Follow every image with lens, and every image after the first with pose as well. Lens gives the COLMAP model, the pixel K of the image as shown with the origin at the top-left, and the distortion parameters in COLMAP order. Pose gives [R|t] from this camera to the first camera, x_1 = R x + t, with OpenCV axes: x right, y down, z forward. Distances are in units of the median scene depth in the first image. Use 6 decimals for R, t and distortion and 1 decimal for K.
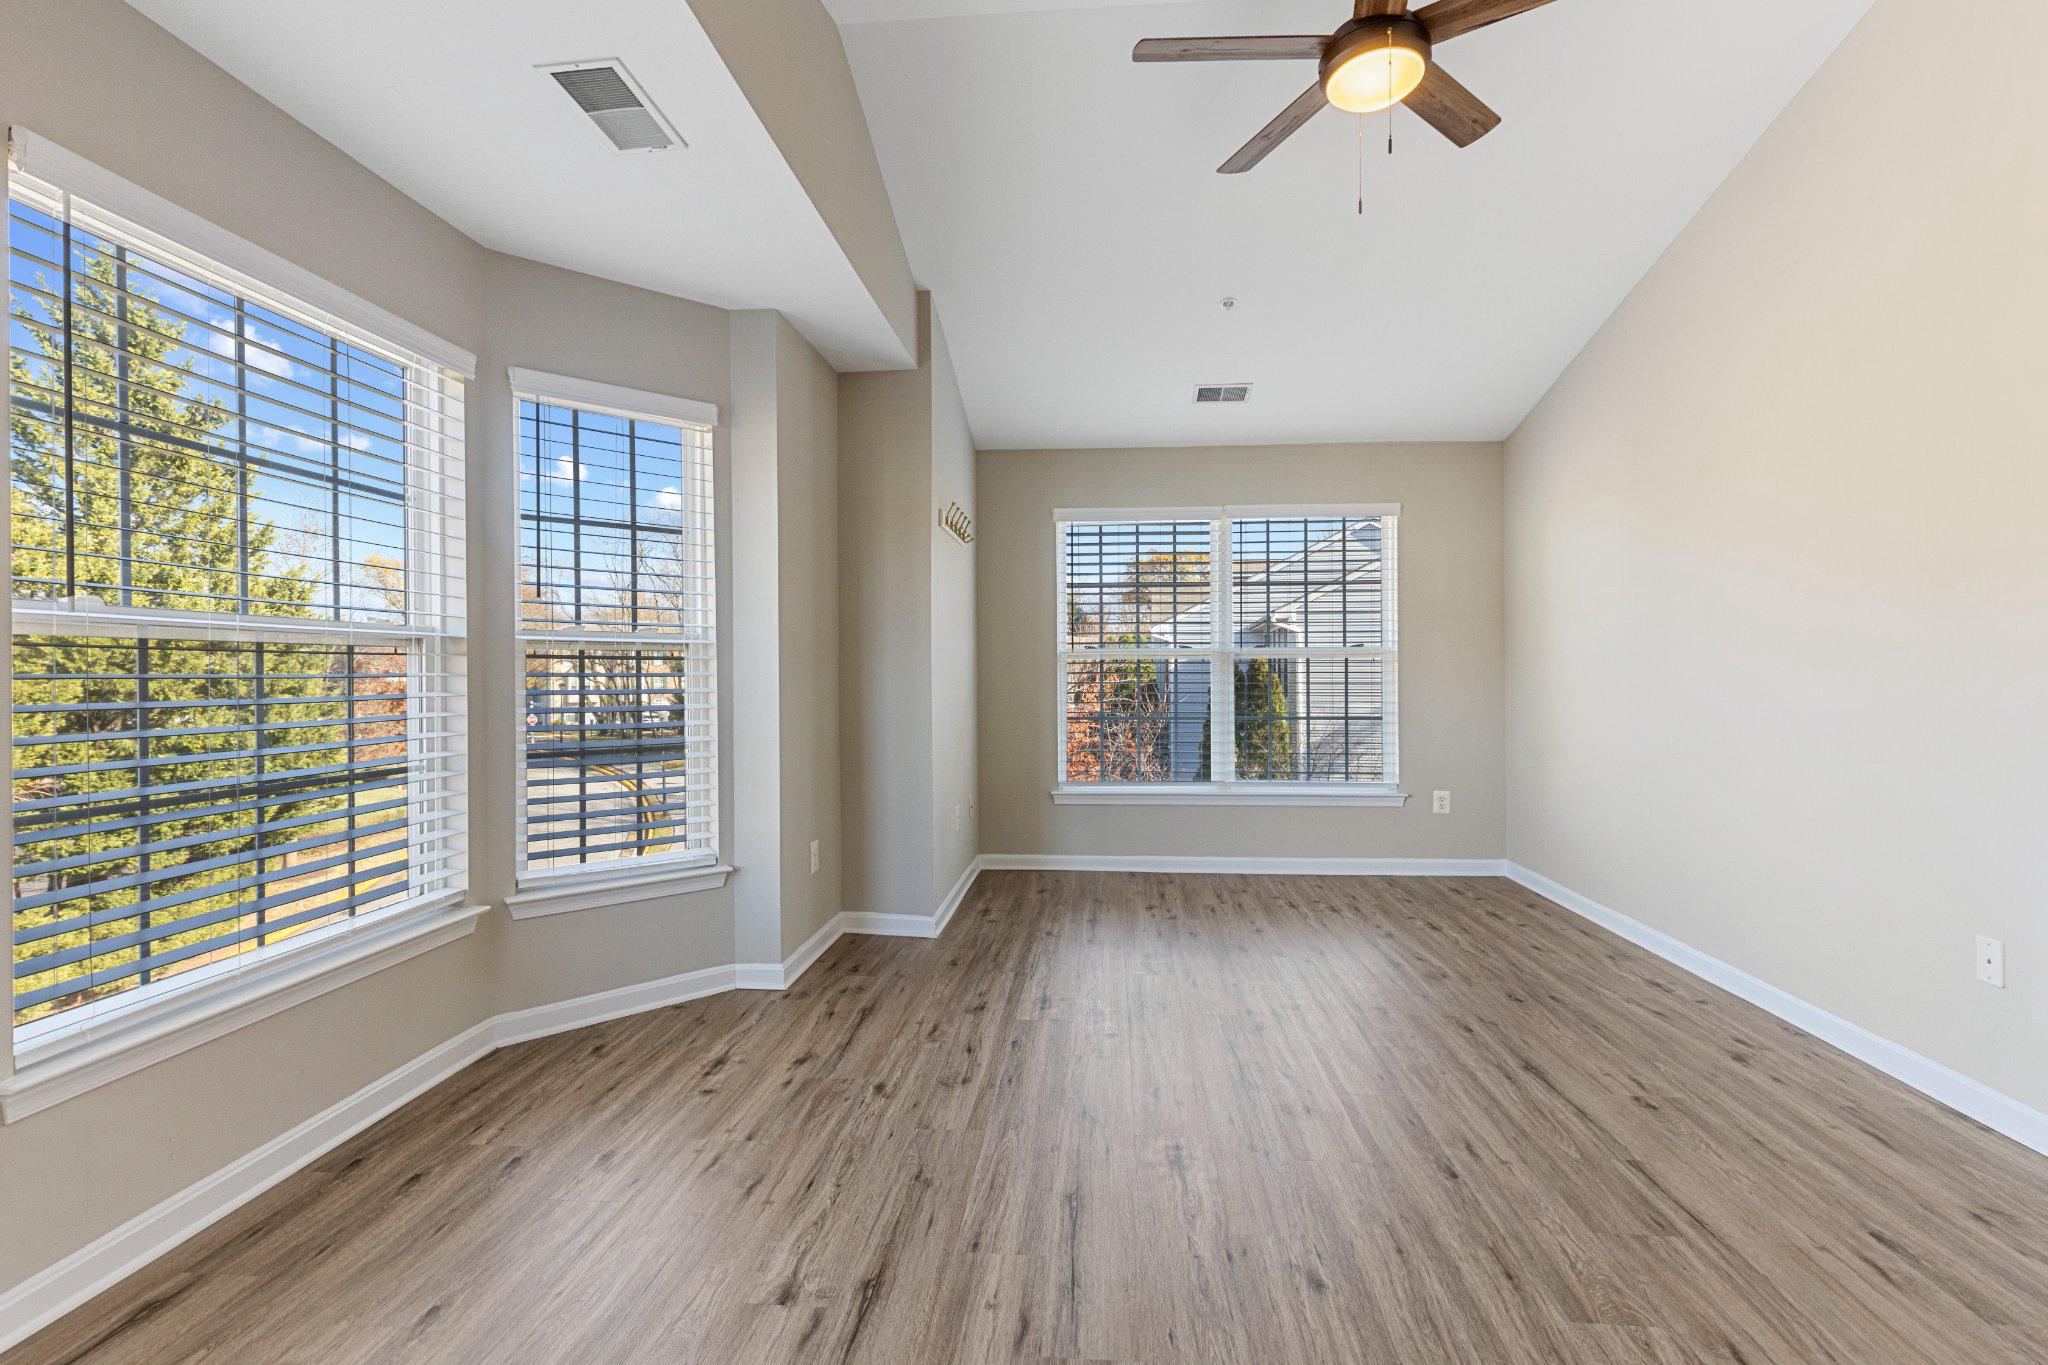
lens RADIAL K [[935.7, 0, 1017.6], [0, 935.7, 690.4], [0, 0, 1]] dist [0.011452, -0.000714]
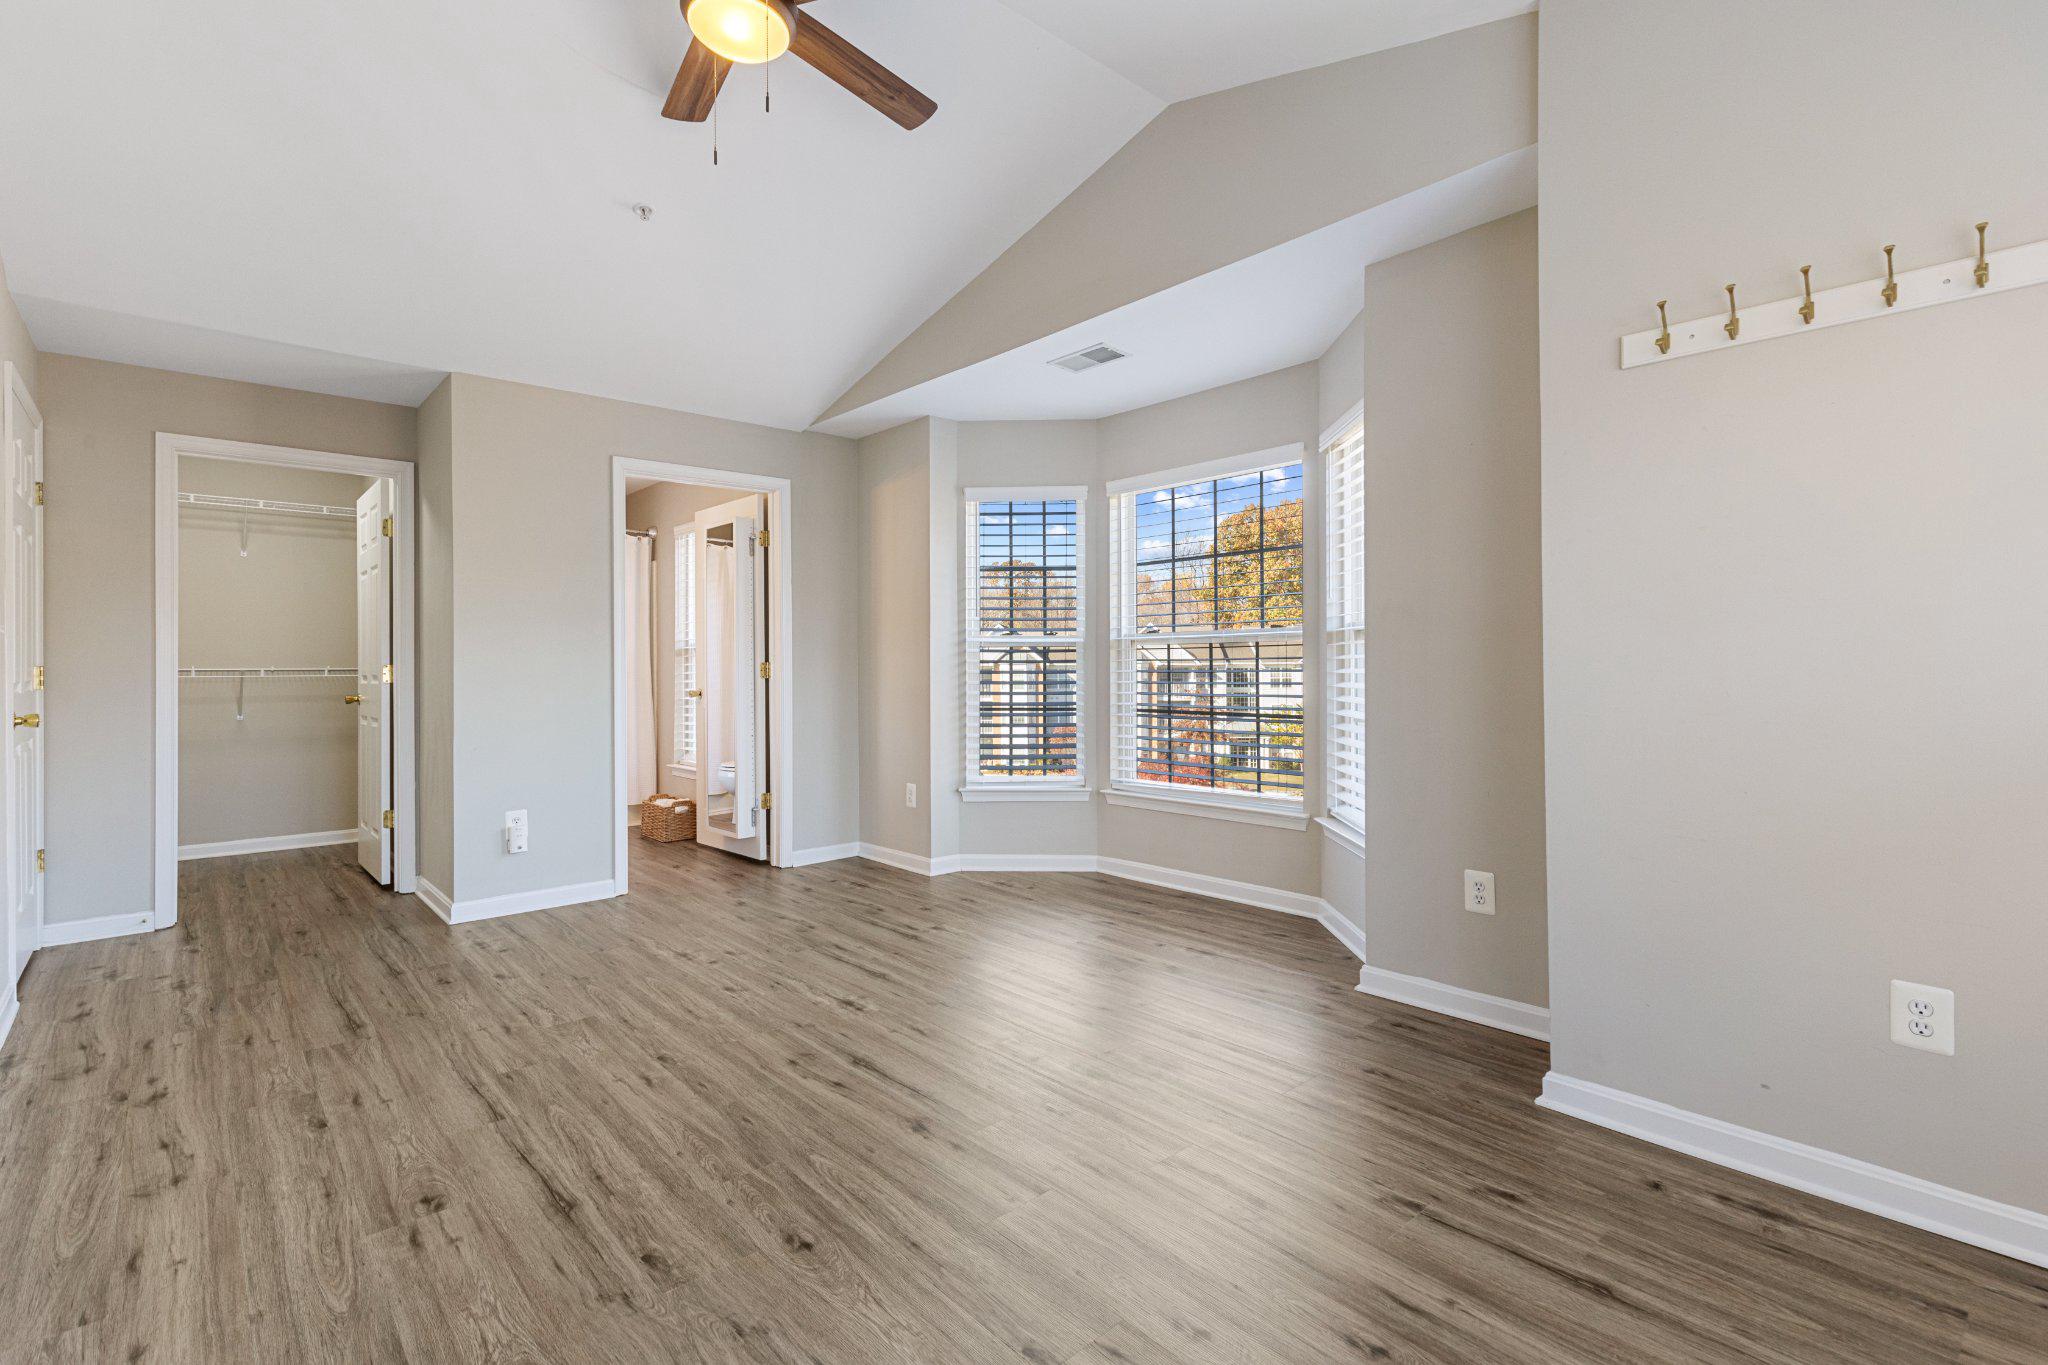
lens RADIAL K [[935.7, 0, 1036.1], [0, 935.7, 679.6], [0, 0, 1]] dist [0.011452, -0.000714]
pose [[-0.666256, 0.020638, -0.745438, 0.803080], [-0.003589, 0.999517, 0.030881, -0.024943], [0.745715, 0.023250, -0.665860, 1.674043]]
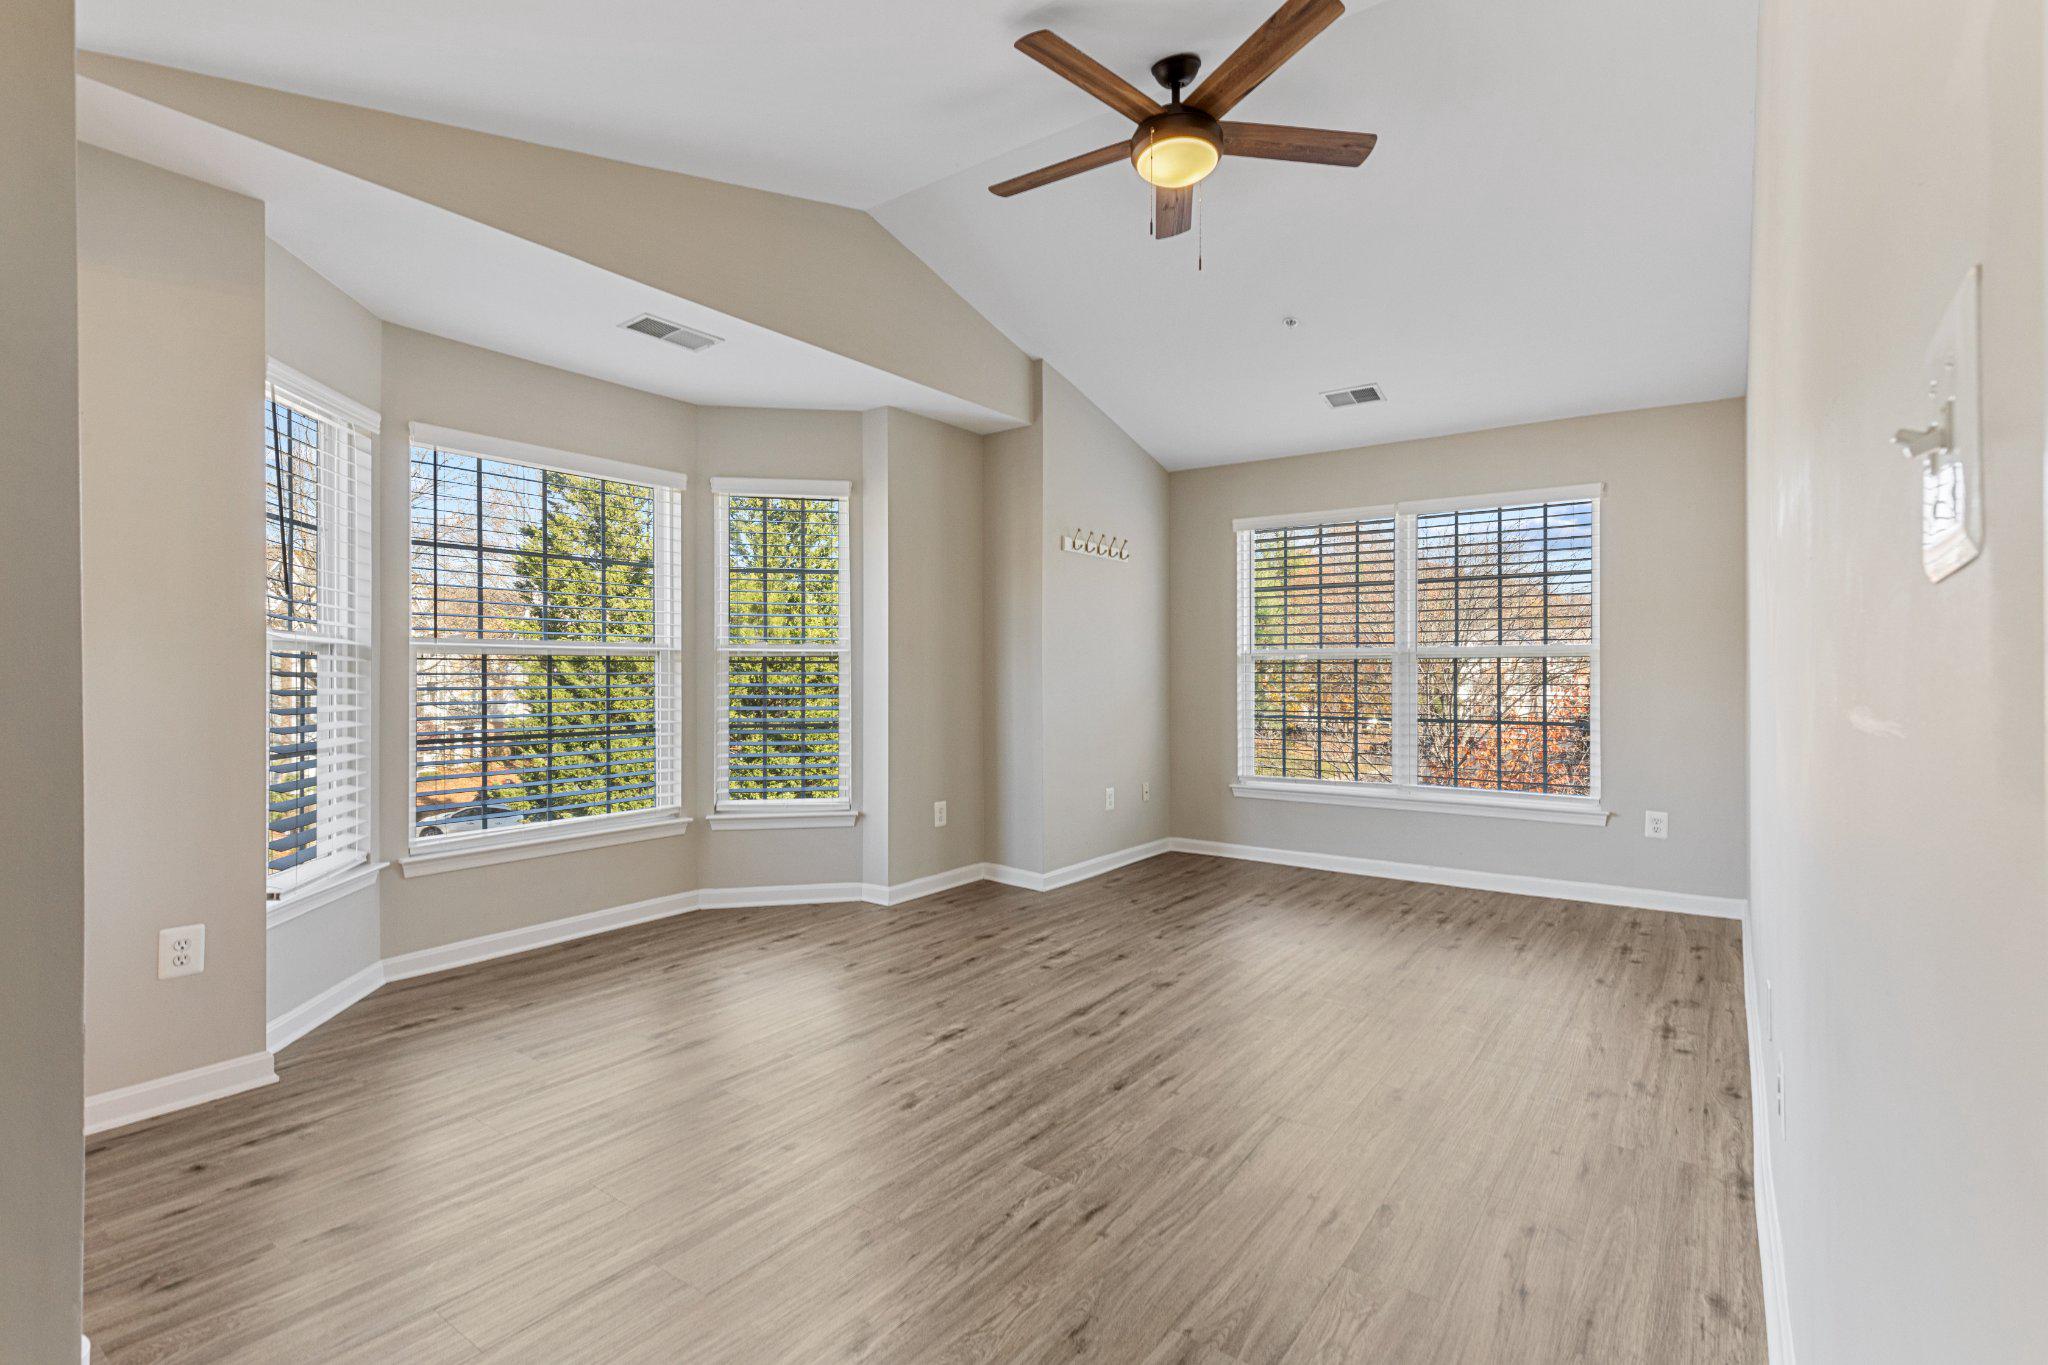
lens RADIAL K [[935.7, 0, 1020.4], [0, 935.7, 685.1], [0, 0, 1]] dist [0.011452, -0.000714]
pose [[0.856277, 0.008811, -0.516442, 0.740295], [-0.011712, 0.999929, -0.002360, 0.000969], [0.516385, 0.008070, 0.856319, -0.076328]]
